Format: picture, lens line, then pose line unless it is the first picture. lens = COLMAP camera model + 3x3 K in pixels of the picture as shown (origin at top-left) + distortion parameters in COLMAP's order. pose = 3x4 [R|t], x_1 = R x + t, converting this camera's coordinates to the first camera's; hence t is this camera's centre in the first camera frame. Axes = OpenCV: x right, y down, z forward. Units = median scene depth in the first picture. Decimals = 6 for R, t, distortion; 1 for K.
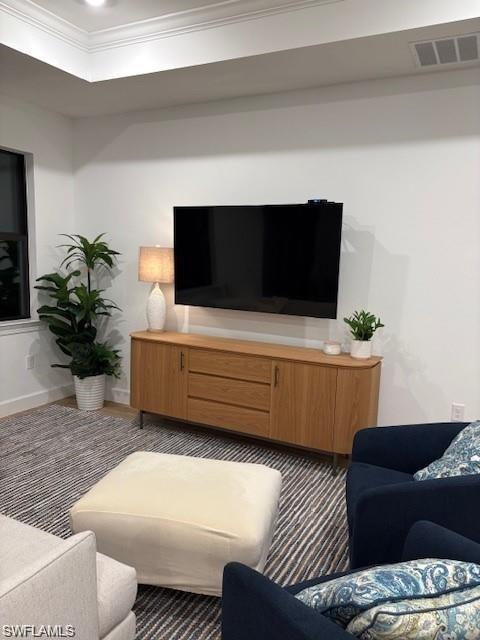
lens RADIAL K [[464.9, 0, 240.0], [0, 464.9, 320.0], [0, 0, 1]] dist [0.027686, -0.003777]
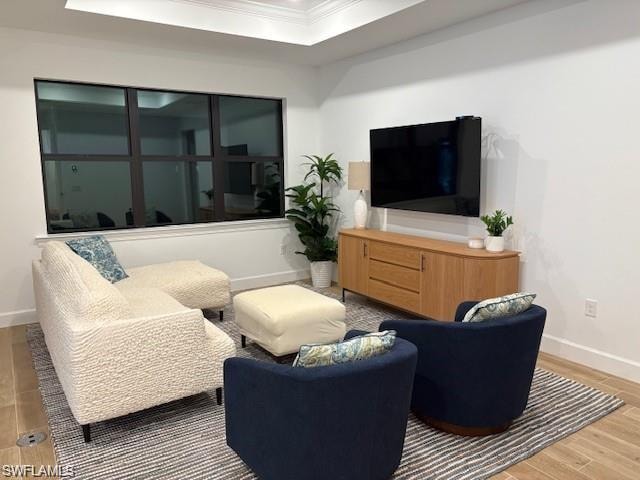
lens RADIAL K [[464.9, 0, 320.0], [0, 464.9, 240.0], [0, 0, 1]] dist [0.027686, -0.003777]
pose [[0.872351, 0.034443, -0.487666, 0.333422], [-0.027198, 0.999389, 0.021933, 0.029769], [0.488123, -0.005870, 0.872755, -0.159971]]
